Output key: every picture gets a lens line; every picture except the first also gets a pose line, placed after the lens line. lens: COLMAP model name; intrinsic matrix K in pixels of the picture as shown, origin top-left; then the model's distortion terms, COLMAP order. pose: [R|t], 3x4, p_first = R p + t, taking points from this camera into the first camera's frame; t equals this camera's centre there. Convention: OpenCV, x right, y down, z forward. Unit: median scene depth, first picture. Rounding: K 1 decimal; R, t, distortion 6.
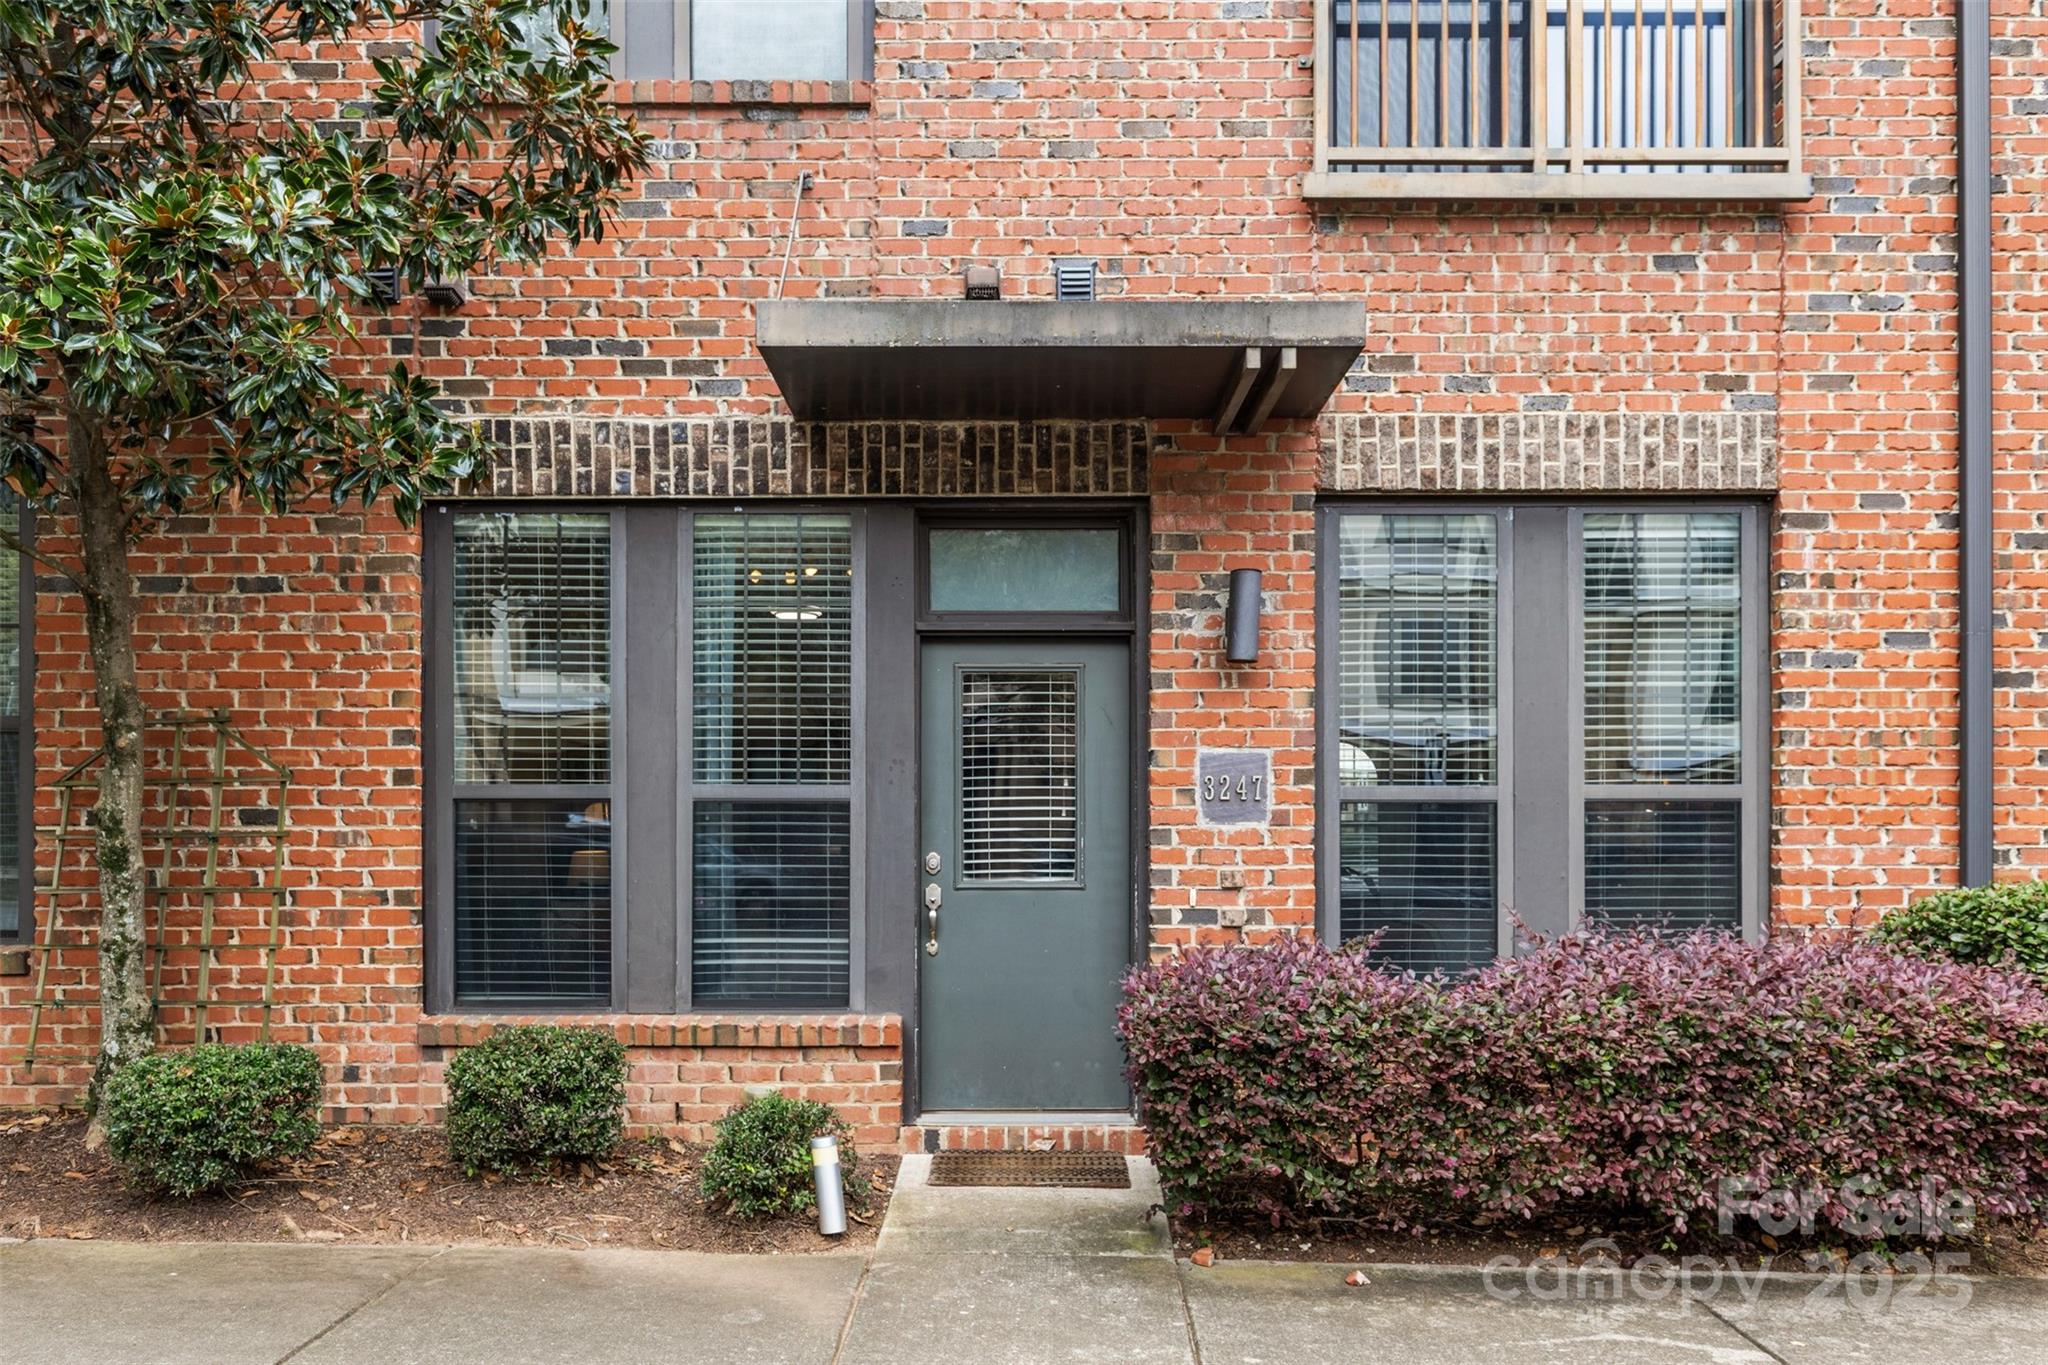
lens RADIAL K [[1529.4, 0, 1024.1], [0, 1529.4, 827.8], [0, 0, 1]] dist [-0.003710, -0.003236]
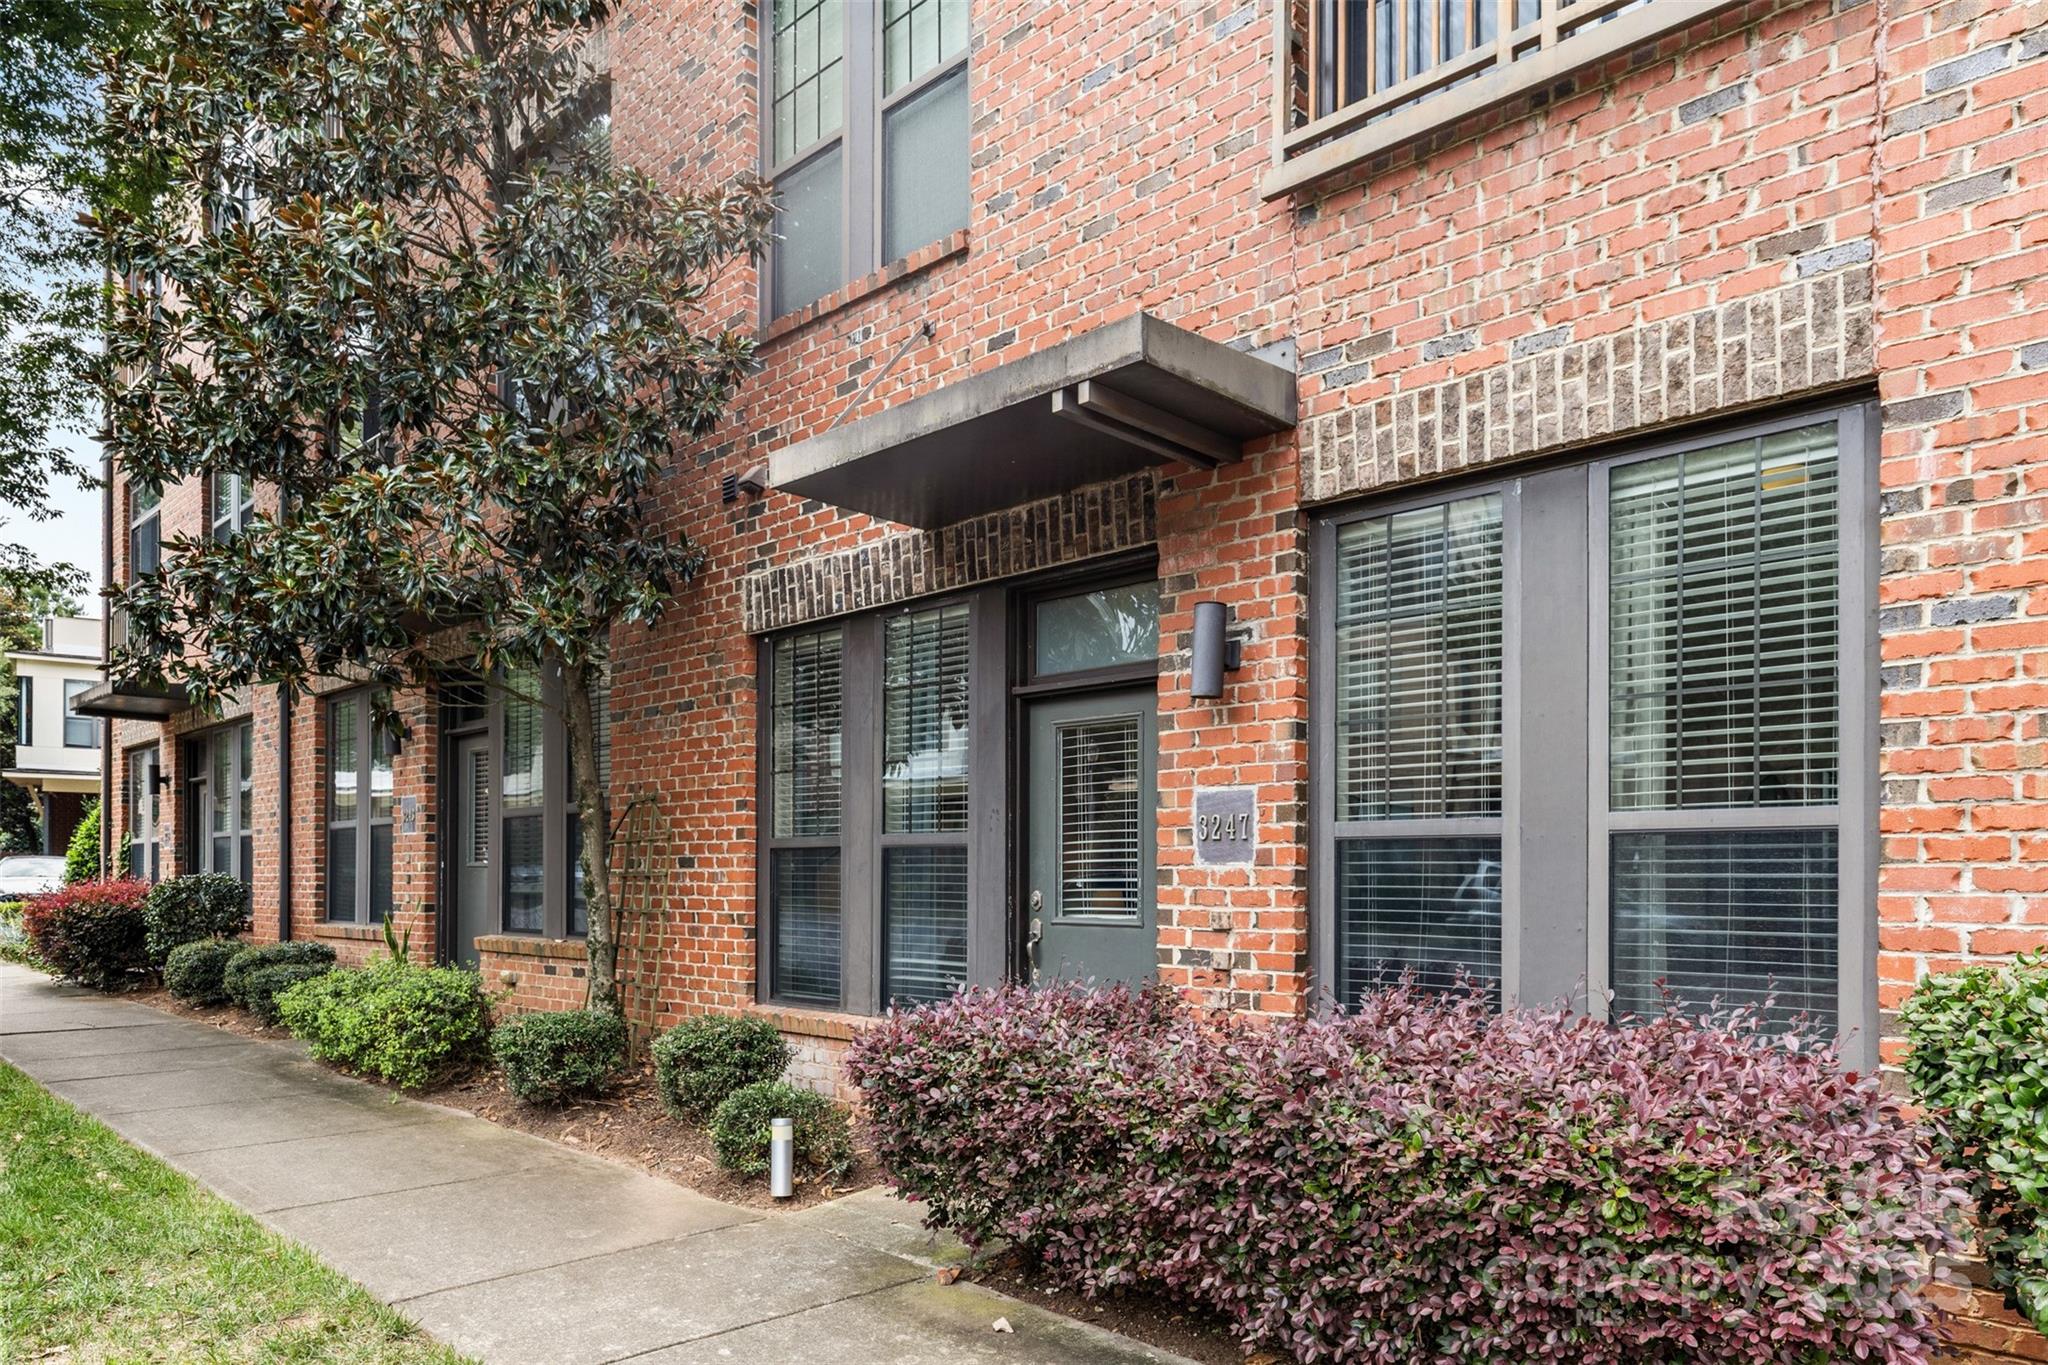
lens RADIAL K [[1321.8, 0, 1023.7], [0, 1321.8, 870.4], [0, 0, 1]] dist [-0.000861, -0.003379]
pose [[0.717834, -0.001026, -0.696214, 0.631926], [-0.000421, 0.999998, -0.001908, 0.003075], [0.696215, 0.001663, 0.717832, 0.307763]]
